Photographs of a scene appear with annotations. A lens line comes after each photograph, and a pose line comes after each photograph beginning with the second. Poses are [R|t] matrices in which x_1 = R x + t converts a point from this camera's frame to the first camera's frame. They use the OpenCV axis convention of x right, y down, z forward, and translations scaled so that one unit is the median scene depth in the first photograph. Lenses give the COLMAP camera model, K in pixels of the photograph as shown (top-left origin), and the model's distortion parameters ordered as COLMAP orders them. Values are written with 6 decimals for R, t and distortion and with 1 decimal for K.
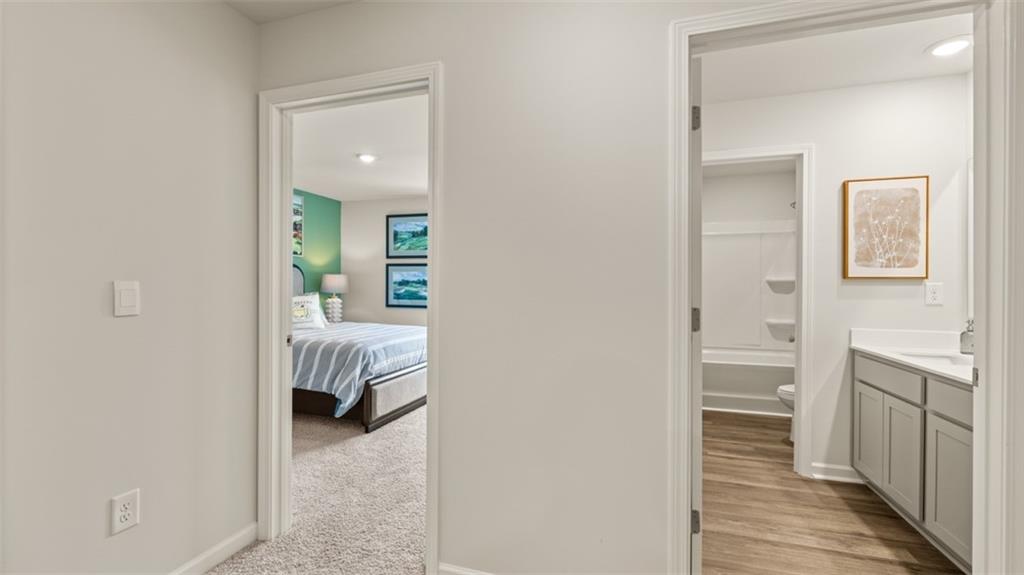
lens RADIAL K [[431.6, 0, 506.0], [0, 431.6, 291.3], [0, 0, 1]] dist [0.000083, 0.000060]
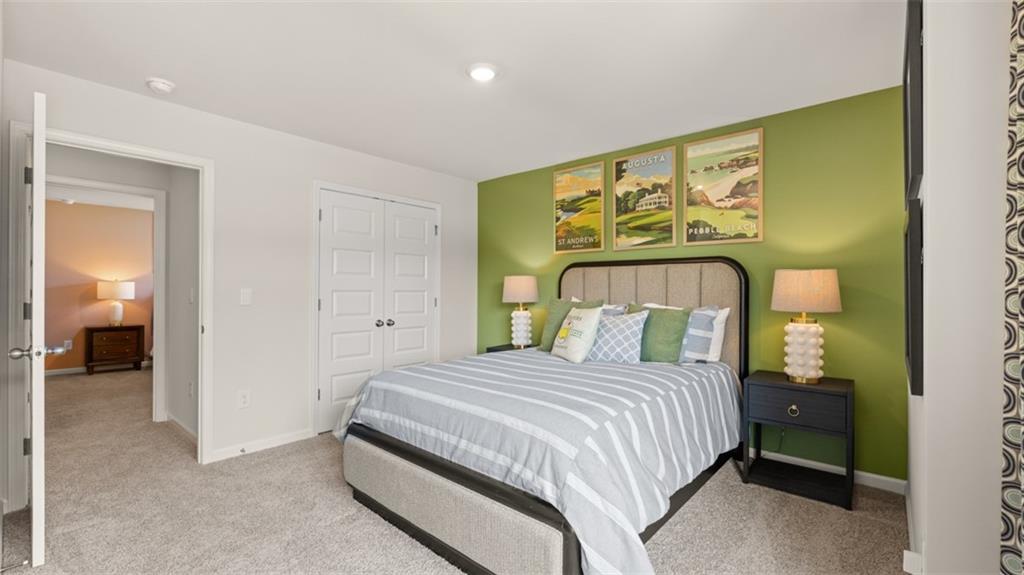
lens RADIAL K [[431.6, 0, 506.0], [0, 431.6, 291.3], [0, 0, 1]] dist [0.000083, 0.000060]
pose [[-0.400450, -0.008670, -0.916277, 0.165690], [-0.024424, 0.999701, 0.001214, -0.012029], [0.915993, 0.022865, -0.400542, 1.073196]]
